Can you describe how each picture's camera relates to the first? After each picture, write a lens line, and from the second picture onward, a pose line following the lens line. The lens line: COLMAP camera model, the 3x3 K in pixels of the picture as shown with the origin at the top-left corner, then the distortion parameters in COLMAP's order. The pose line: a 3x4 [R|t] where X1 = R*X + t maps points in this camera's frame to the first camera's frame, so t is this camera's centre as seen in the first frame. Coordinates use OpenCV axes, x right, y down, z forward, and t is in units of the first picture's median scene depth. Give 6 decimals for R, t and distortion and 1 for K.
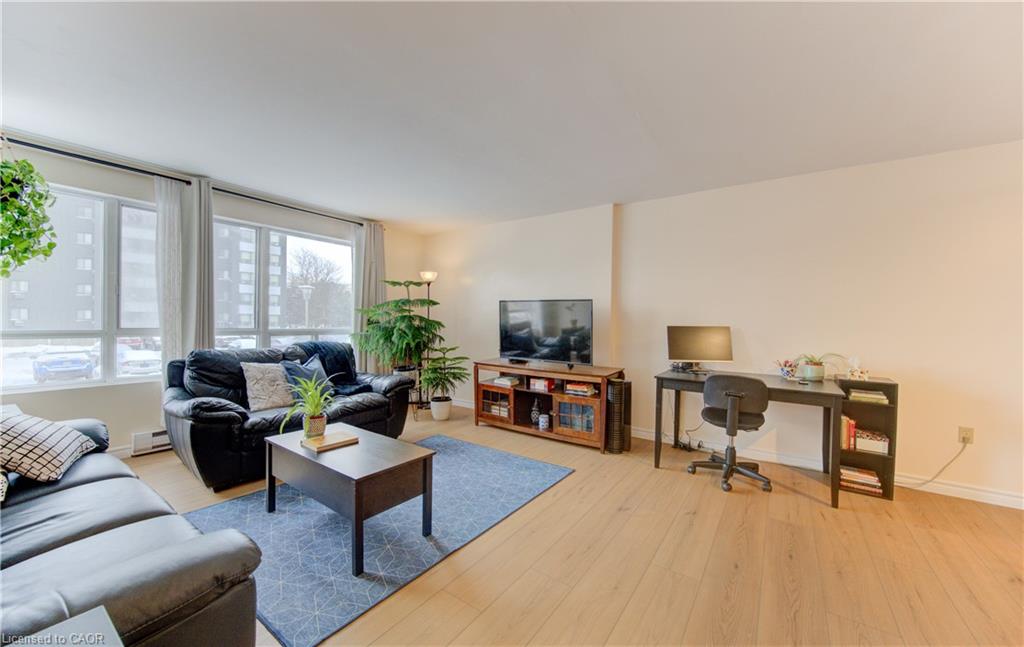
lens RADIAL K [[380.4, 0, 511.7], [0, 380.4, 319.4], [0, 0, 1]] dist [-0.000521, -0.000065]
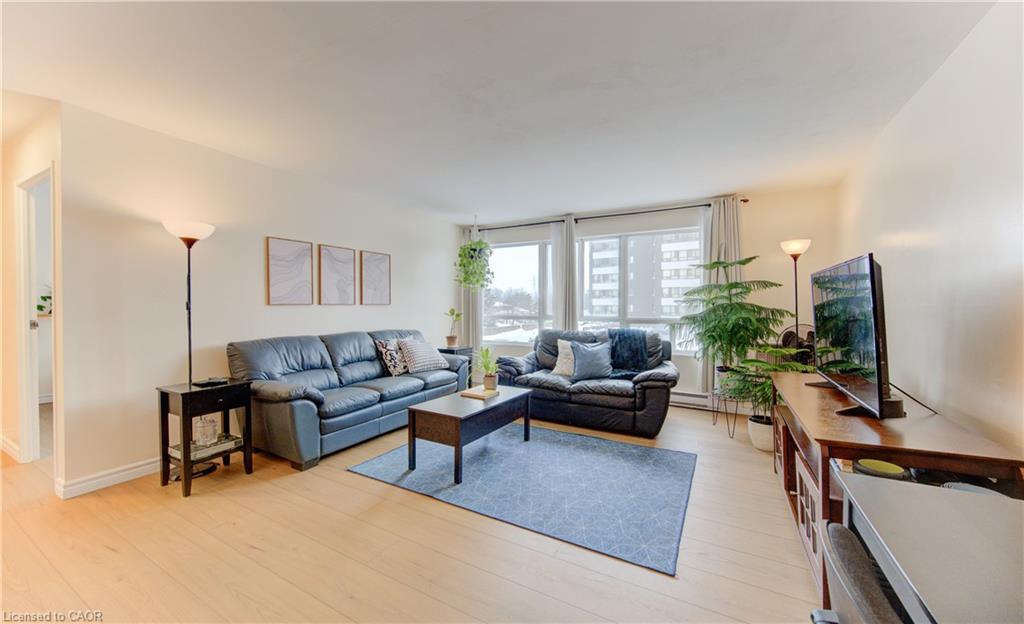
lens RADIAL K [[355.3, 0, 512.0], [0, 355.3, 312.0], [0, 0, 1]] dist [-0.000577, -0.000025]
pose [[0.144469, 0.002018, -0.989507, 0.526235], [0.003032, 0.999992, 0.002482, 0.004954], [0.989505, -0.003358, 0.144462, 0.562328]]
